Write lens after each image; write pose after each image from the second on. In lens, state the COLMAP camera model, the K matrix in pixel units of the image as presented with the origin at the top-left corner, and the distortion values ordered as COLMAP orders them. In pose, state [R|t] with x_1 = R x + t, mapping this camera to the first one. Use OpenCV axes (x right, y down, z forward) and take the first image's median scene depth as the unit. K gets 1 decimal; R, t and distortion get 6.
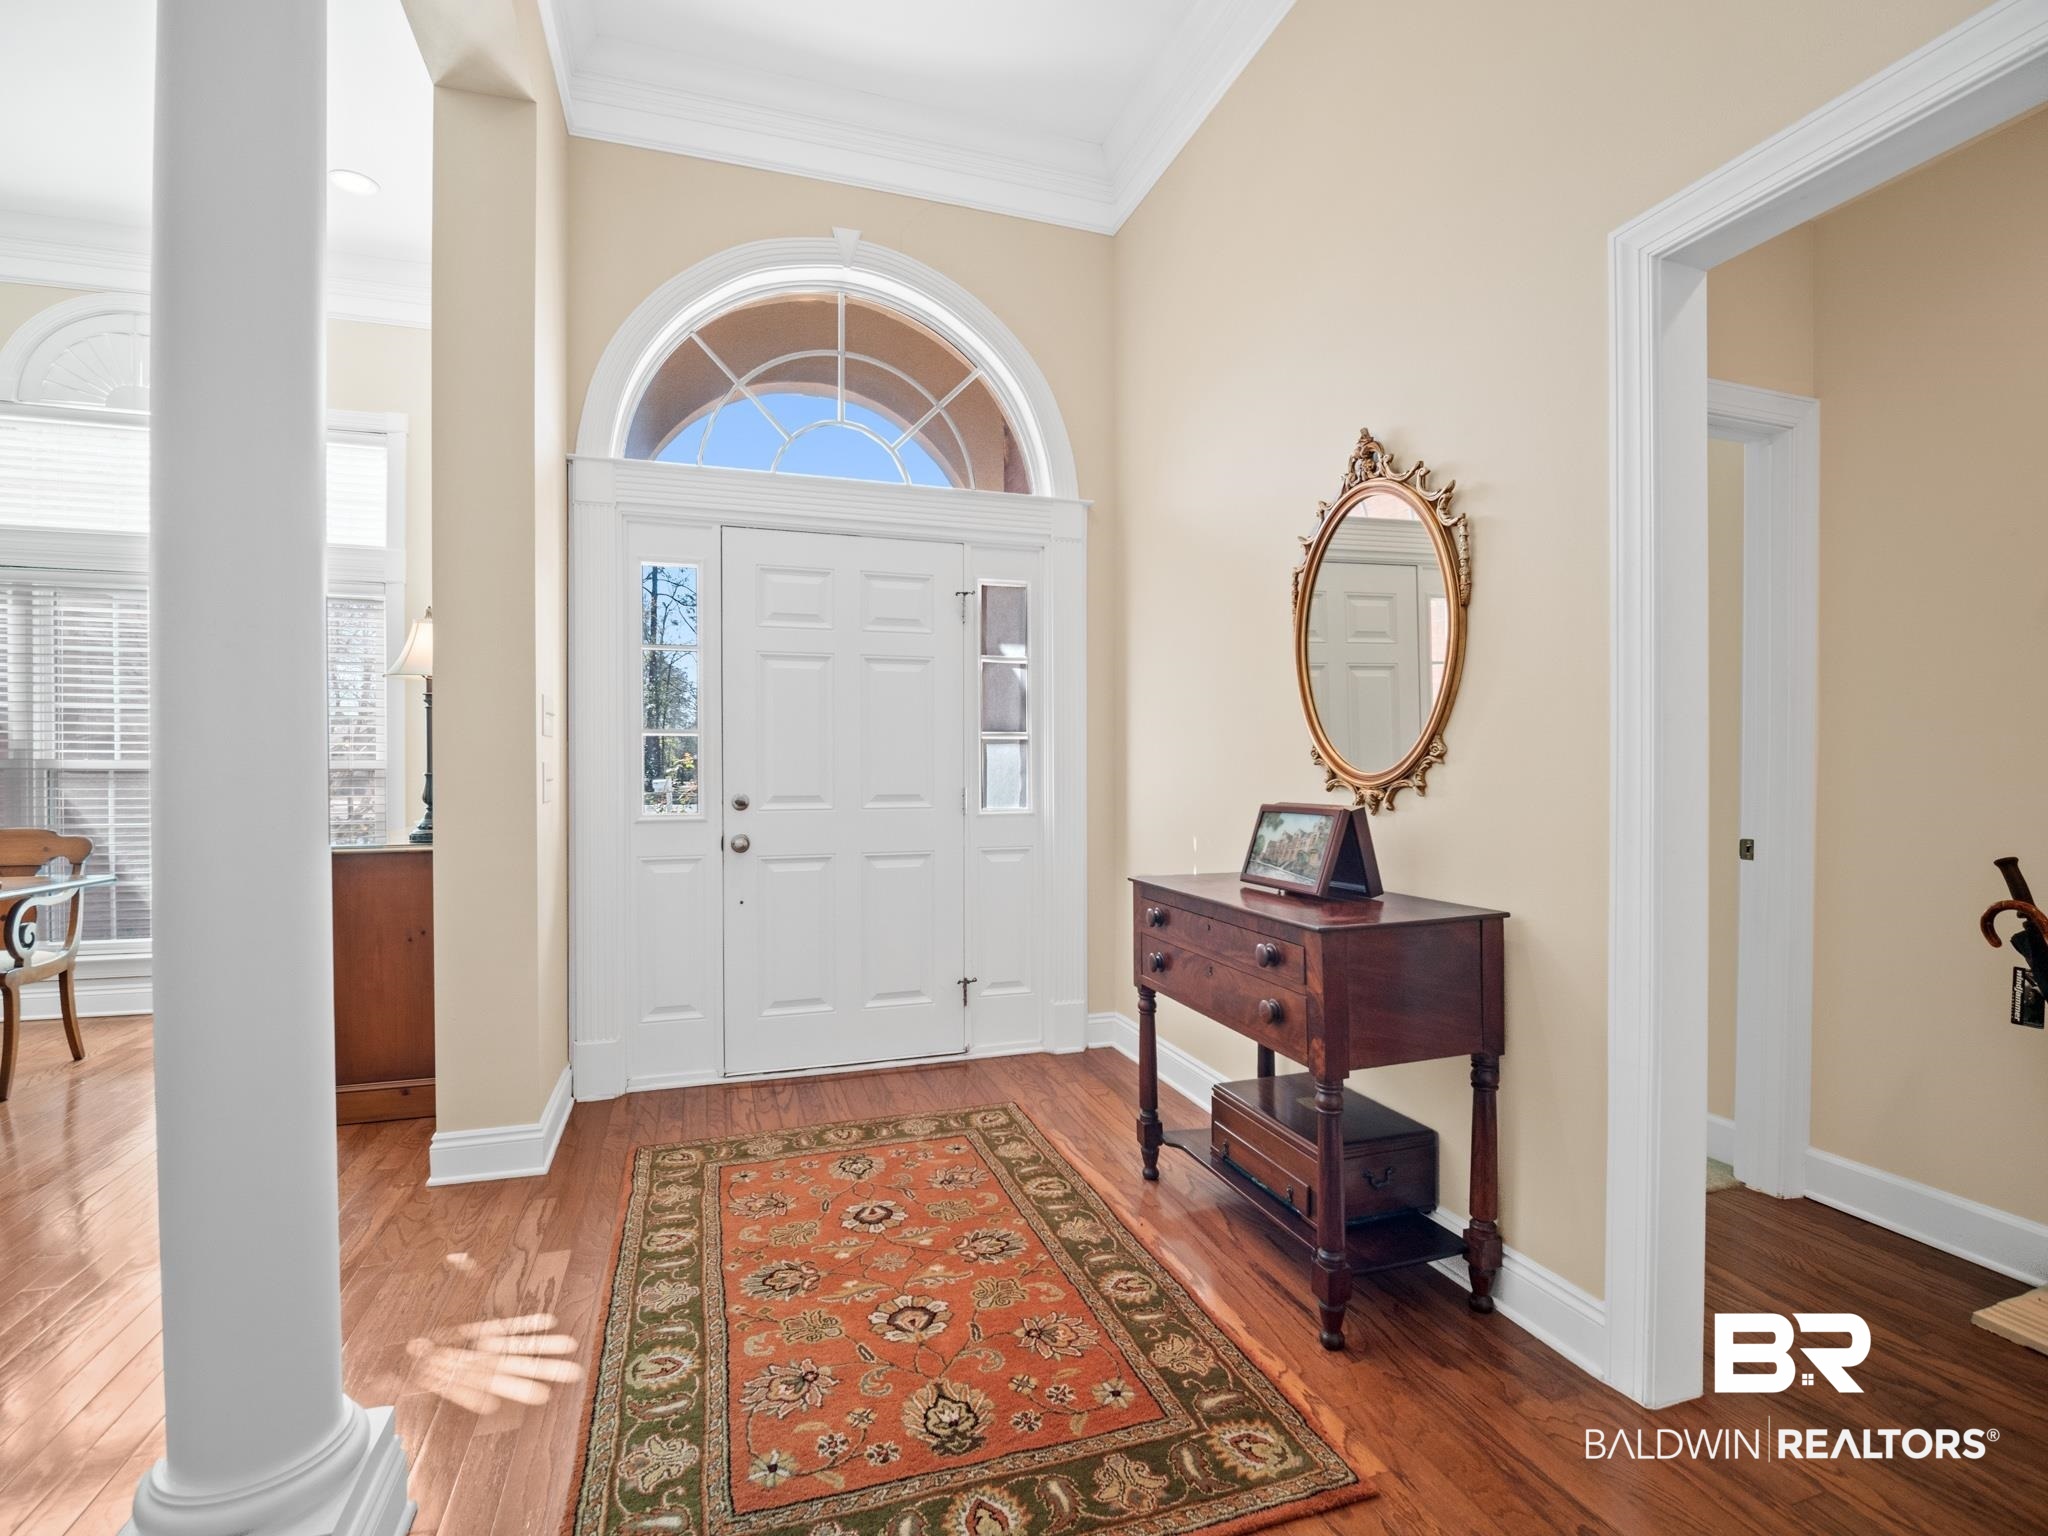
lens RADIAL K [[953.1, 0, 1024.4], [0, 953.1, 772.3], [0, 0, 1]] dist [-0.018808, -0.001263]
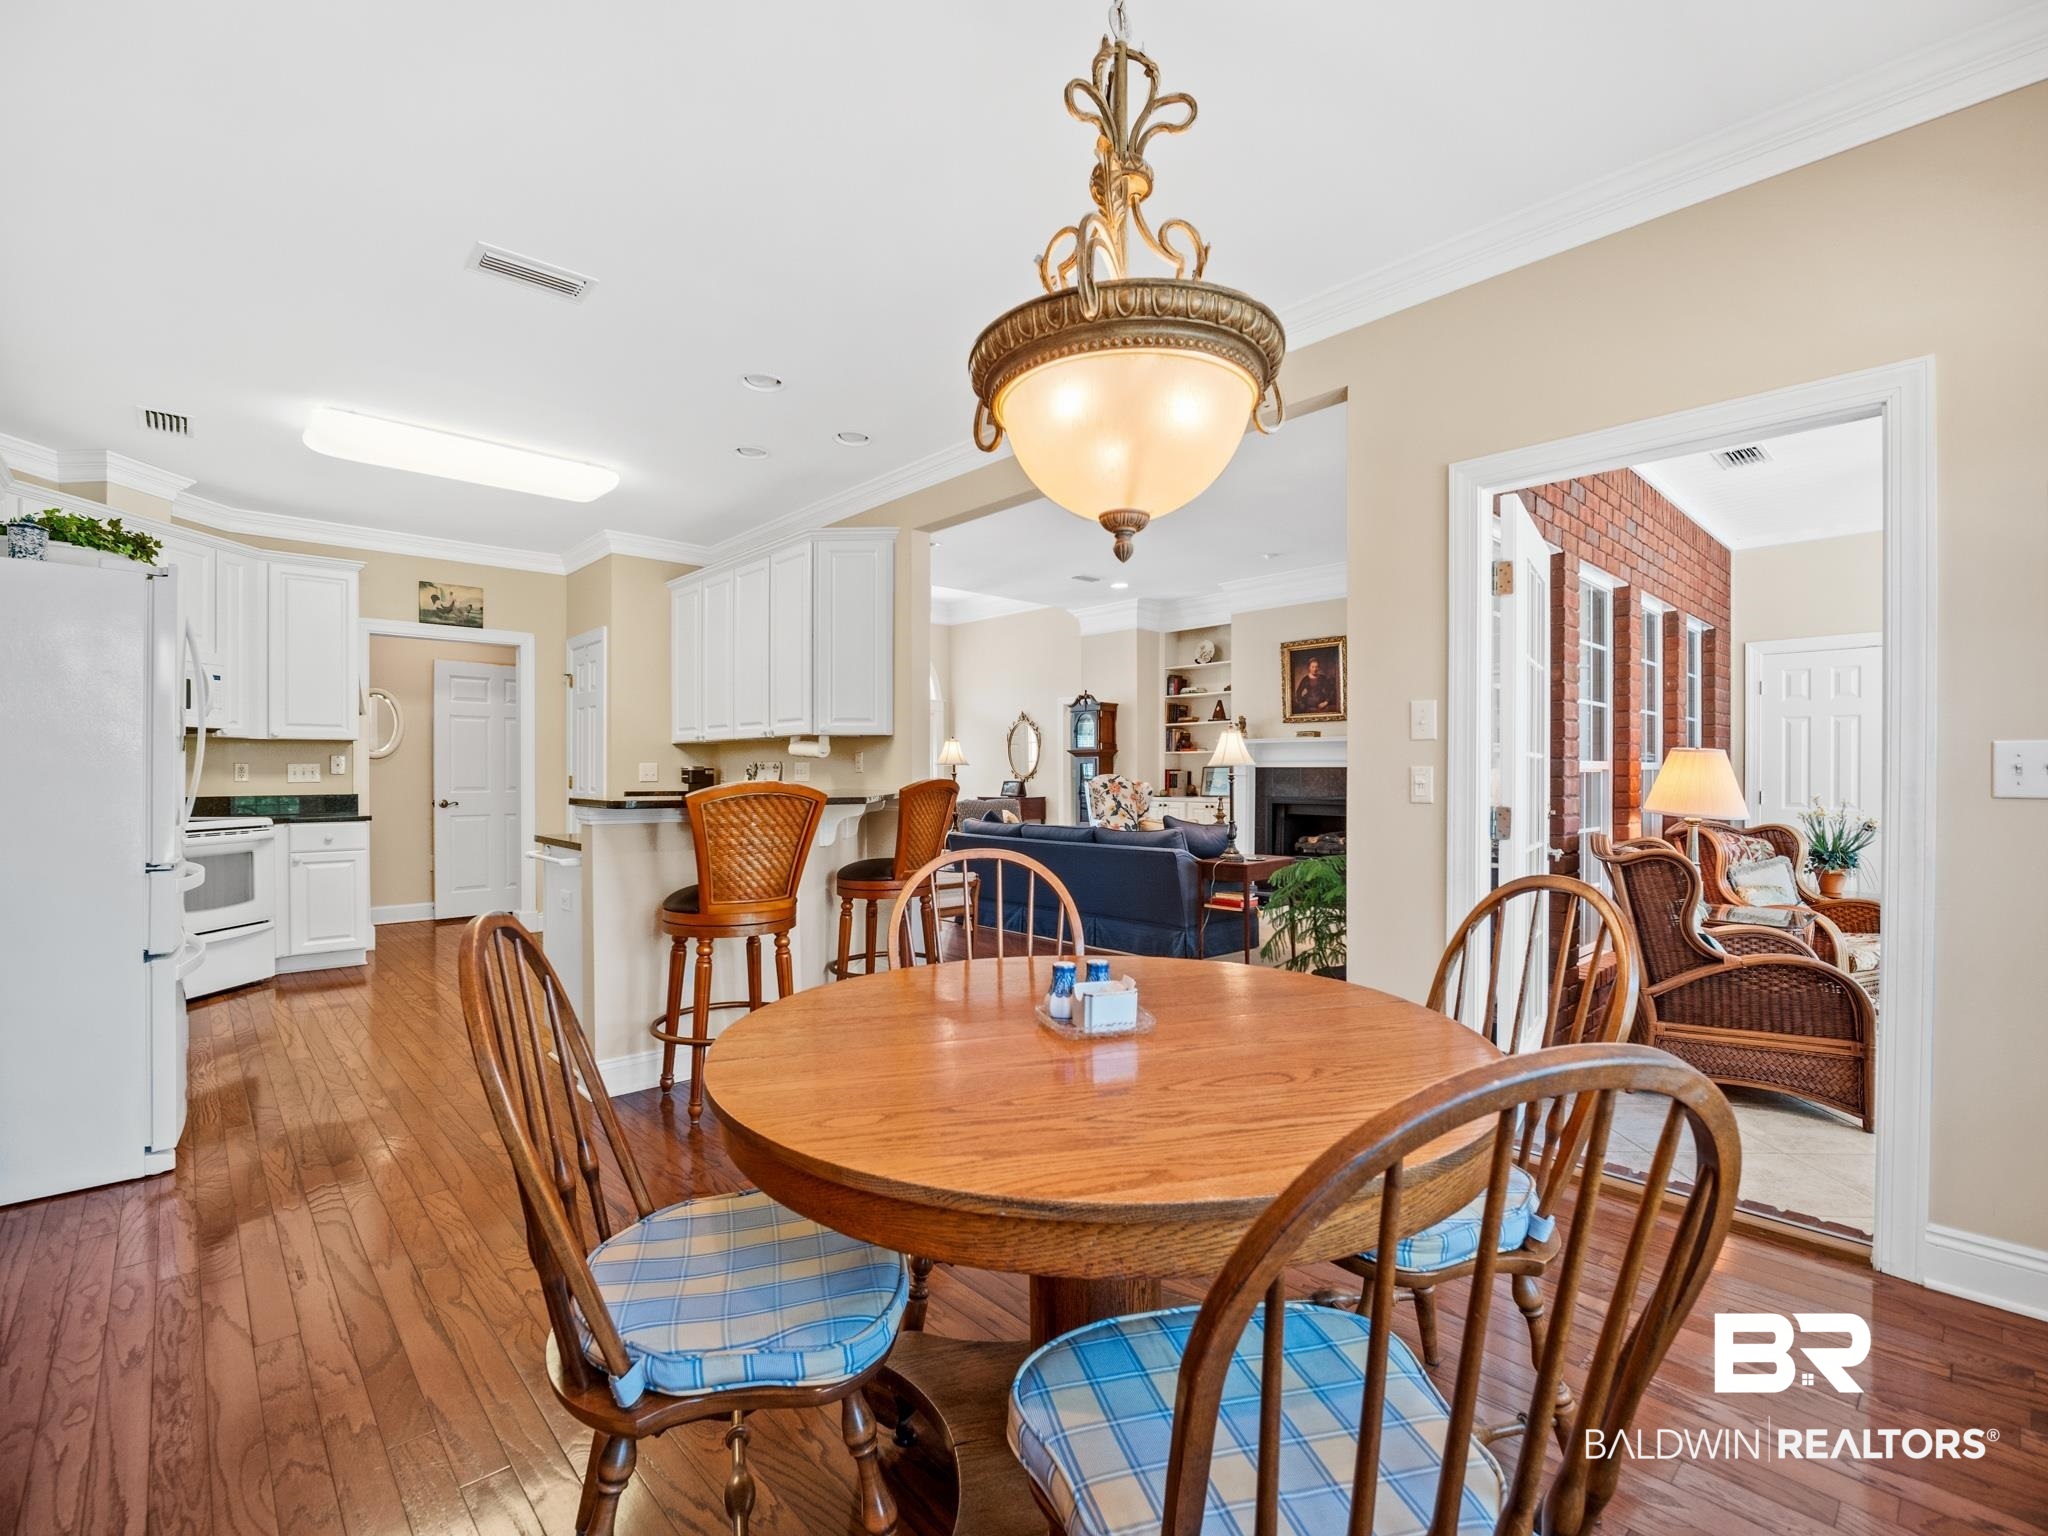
lens RADIAL K [[953.1, 0, 1012.0], [0, 953.1, 777.2], [0, 0, 1]] dist [-0.018808, -0.001263]
pose [[0.913320, -0.000368, 0.407243, -1.516262], [-0.000341, 0.999999, 0.001669, -0.000121], [-0.407243, -0.001663, 0.913318, -3.121177]]
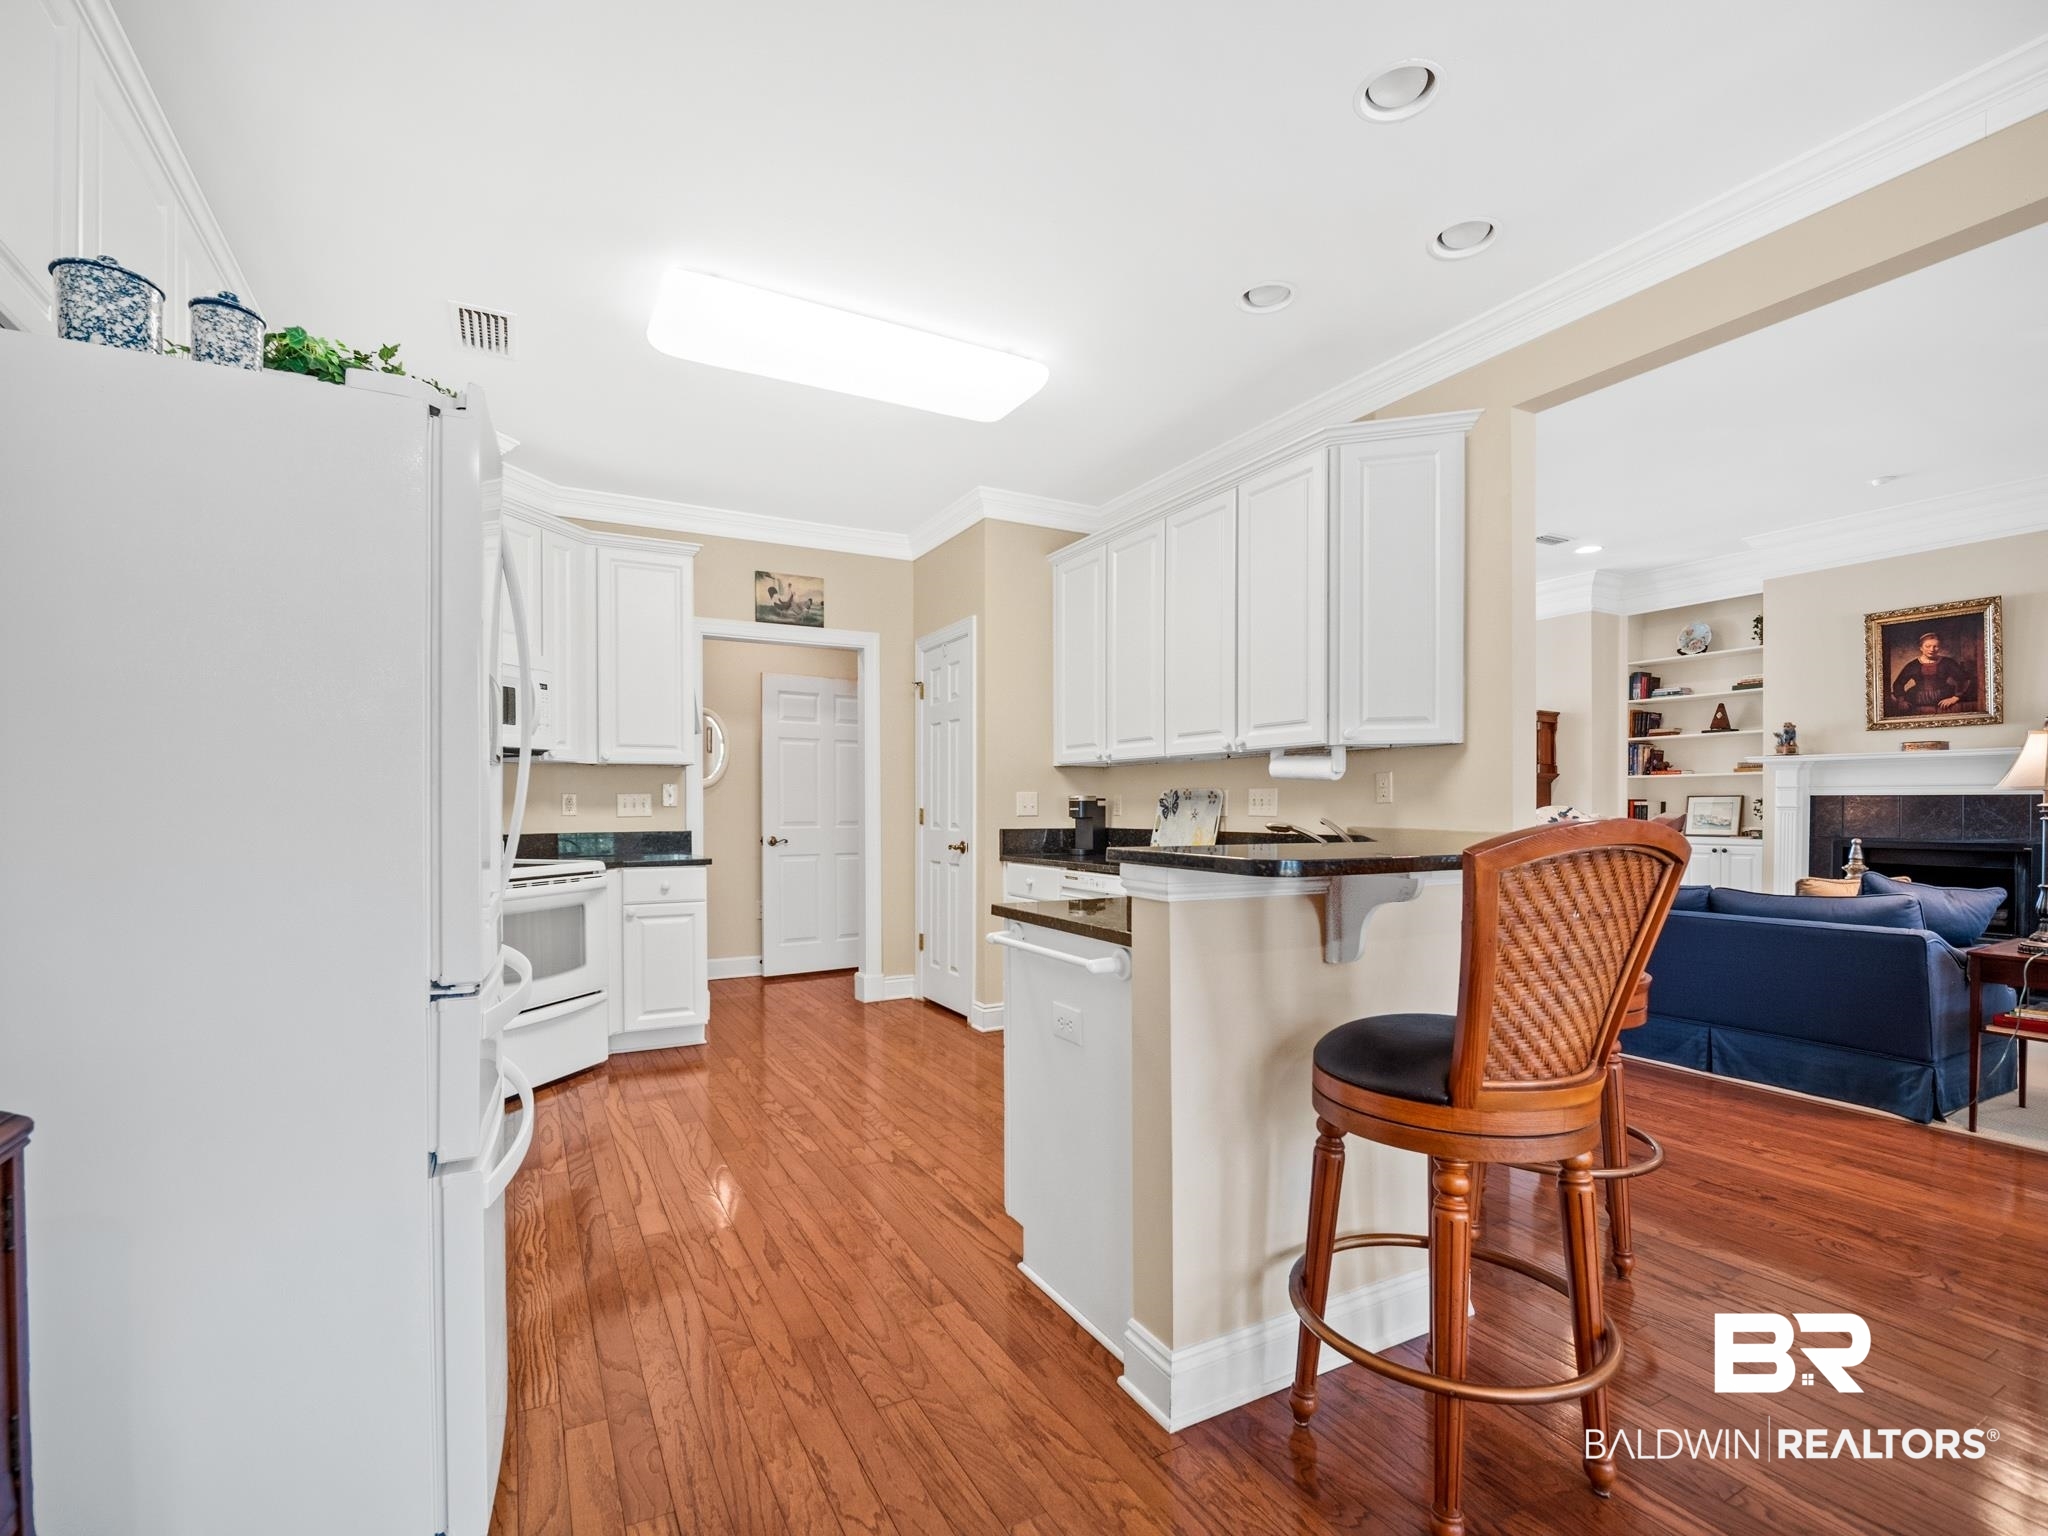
lens RADIAL K [[953.1, 0, 991.4], [0, 953.1, 817.3], [0, 0, 1]] dist [-0.018808, -0.001263]
pose [[0.987174, -0.002550, 0.159630, -1.723761], [0.001000, 0.999952, 0.009794, 0.000109], [-0.159647, -0.009509, 0.987128, -2.422719]]
